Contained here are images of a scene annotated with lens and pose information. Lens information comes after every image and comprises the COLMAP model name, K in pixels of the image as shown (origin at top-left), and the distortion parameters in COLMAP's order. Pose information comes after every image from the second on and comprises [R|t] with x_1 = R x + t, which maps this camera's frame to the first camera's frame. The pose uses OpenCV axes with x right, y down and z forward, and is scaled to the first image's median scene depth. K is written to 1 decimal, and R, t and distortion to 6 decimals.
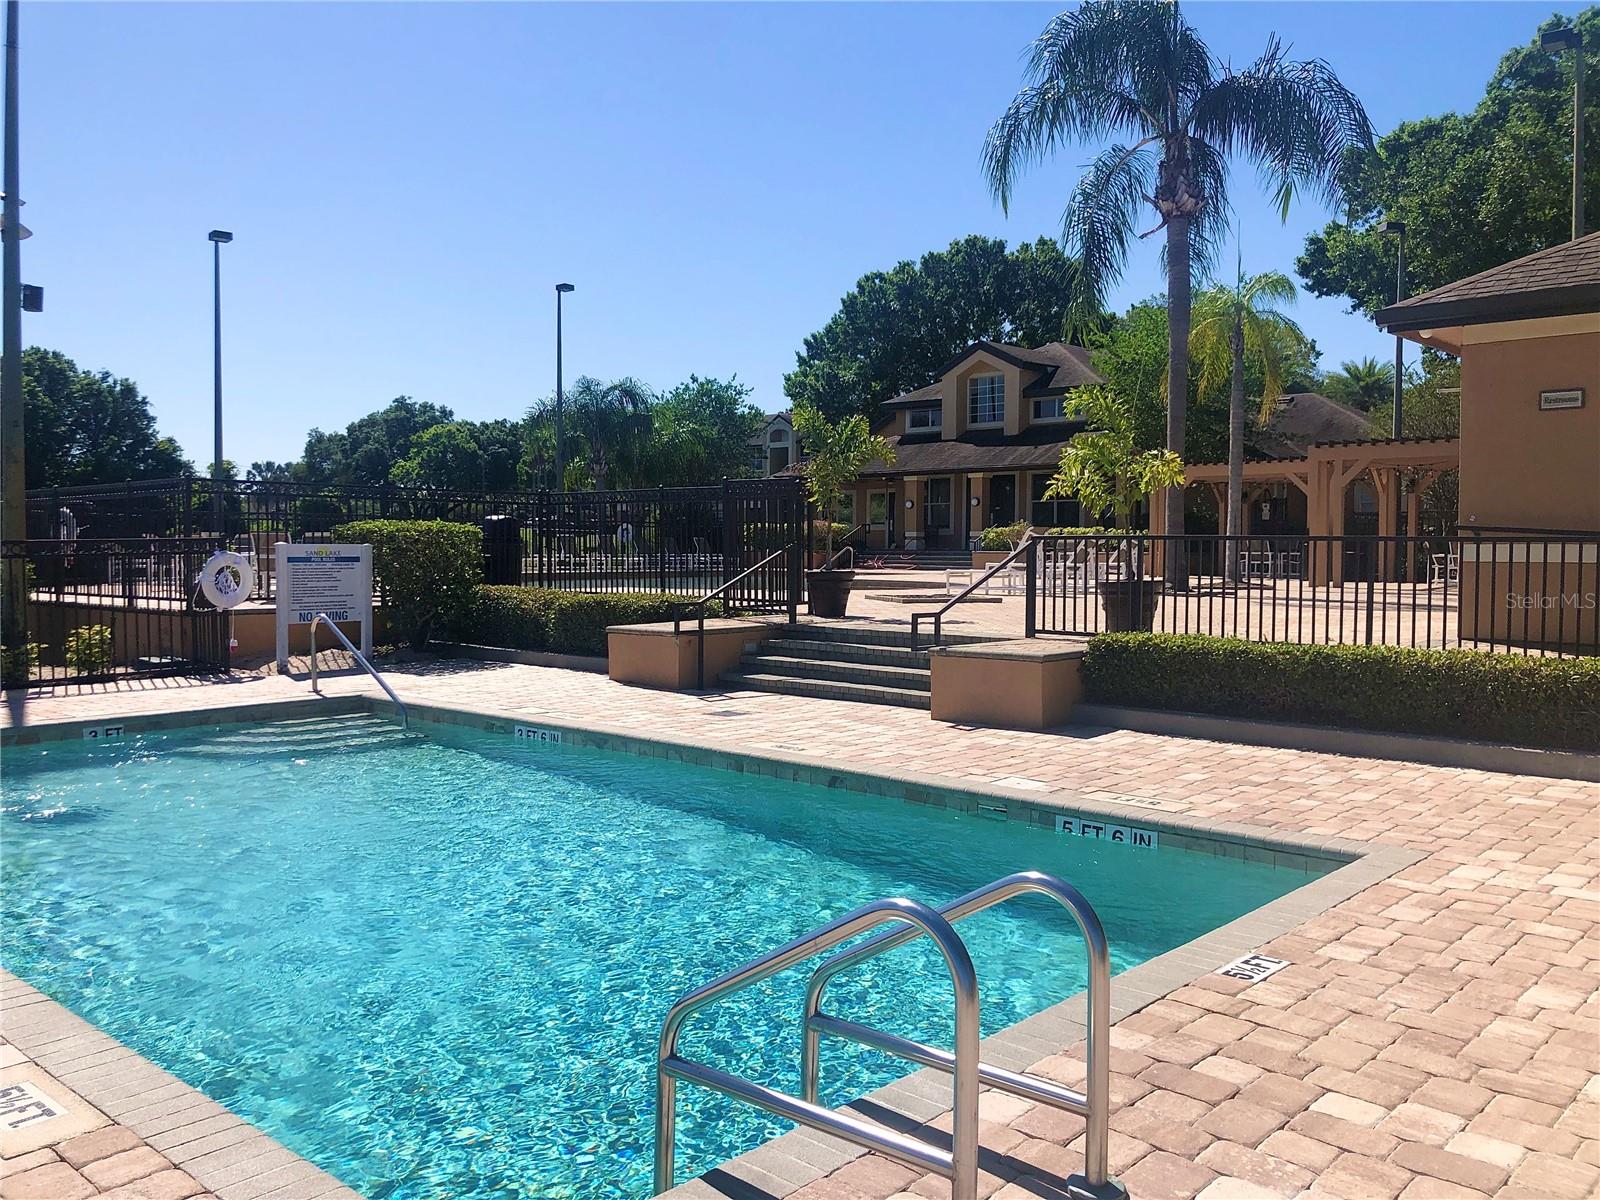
lens RADIAL K [[1316.3, 0, 800.1], [0, 1316.3, 598.3], [0, 0, 1]] dist [0.017307, 0.015922]
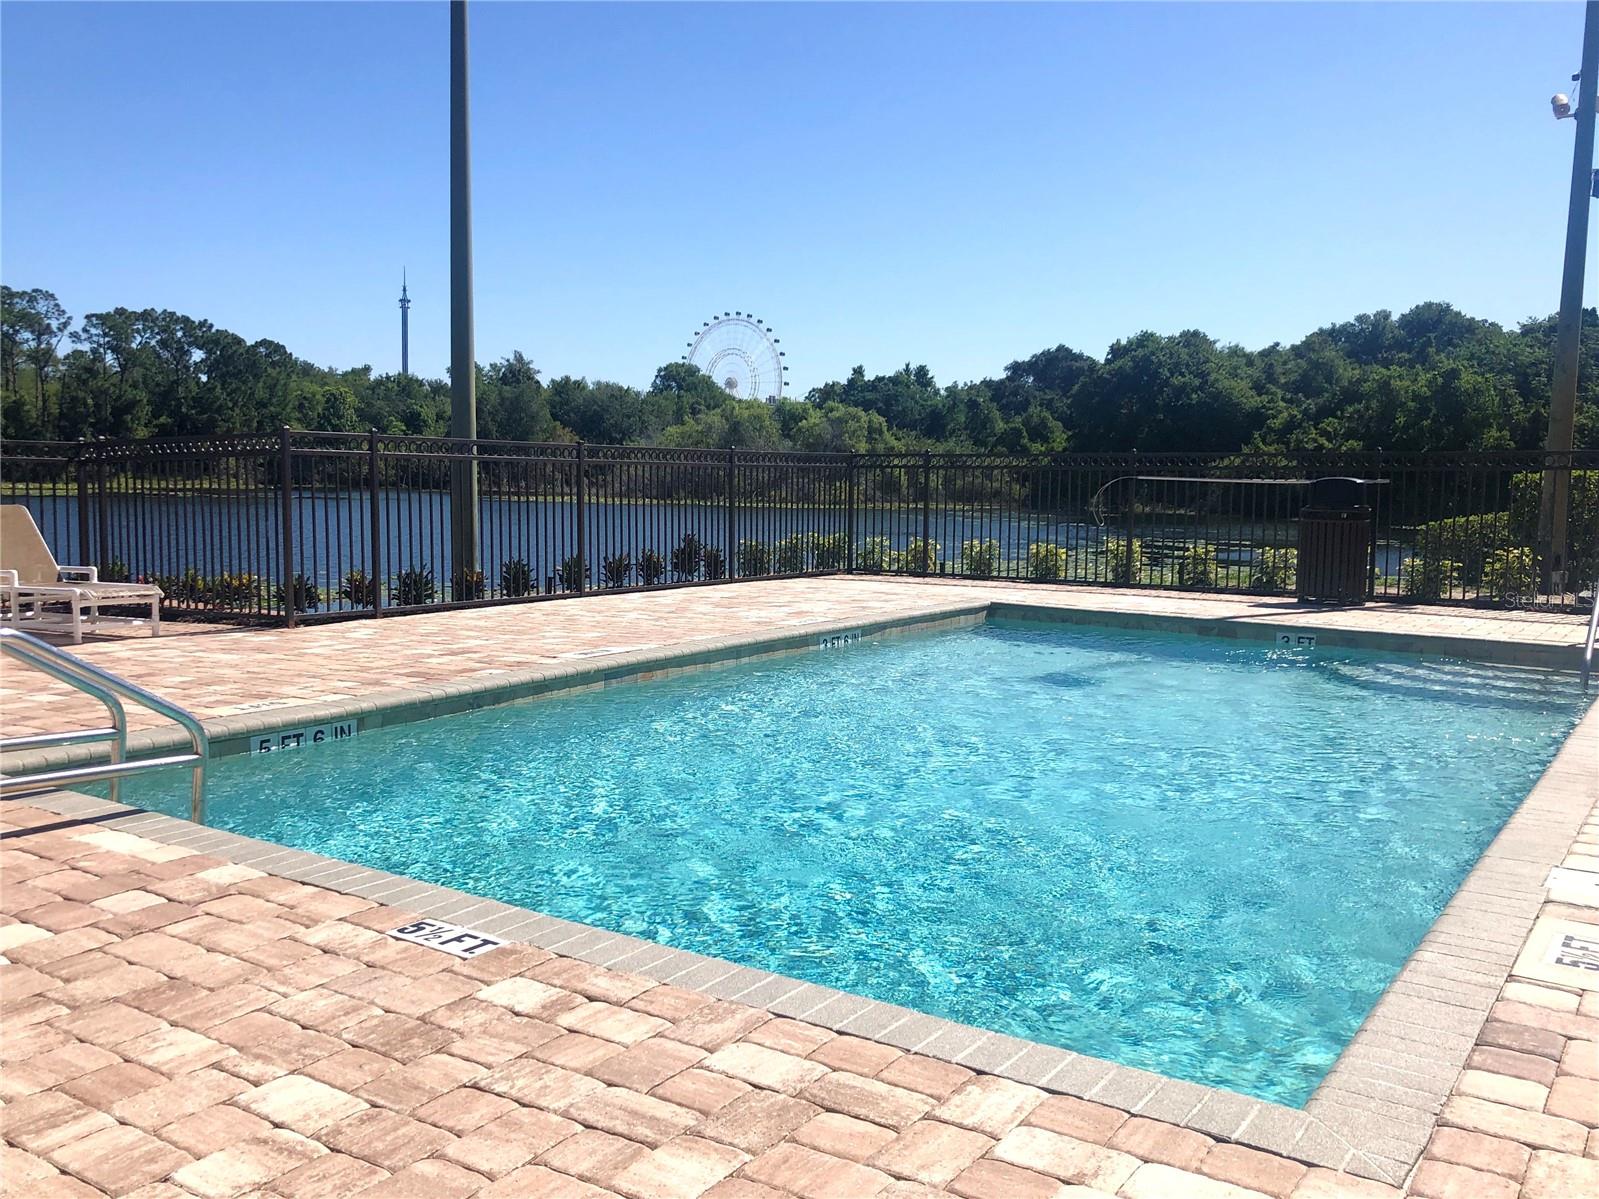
lens RADIAL K [[1427.8, 0, 745.3], [0, 1427.8, 637.4], [0, 0, 1]] dist [0.036506, -0.058526]
pose [[0.131992, 0.116867, -0.984337, 1.154022], [-0.059462, 0.992171, 0.109823, 0.012013], [0.989466, 0.044035, 0.137908, 1.058841]]
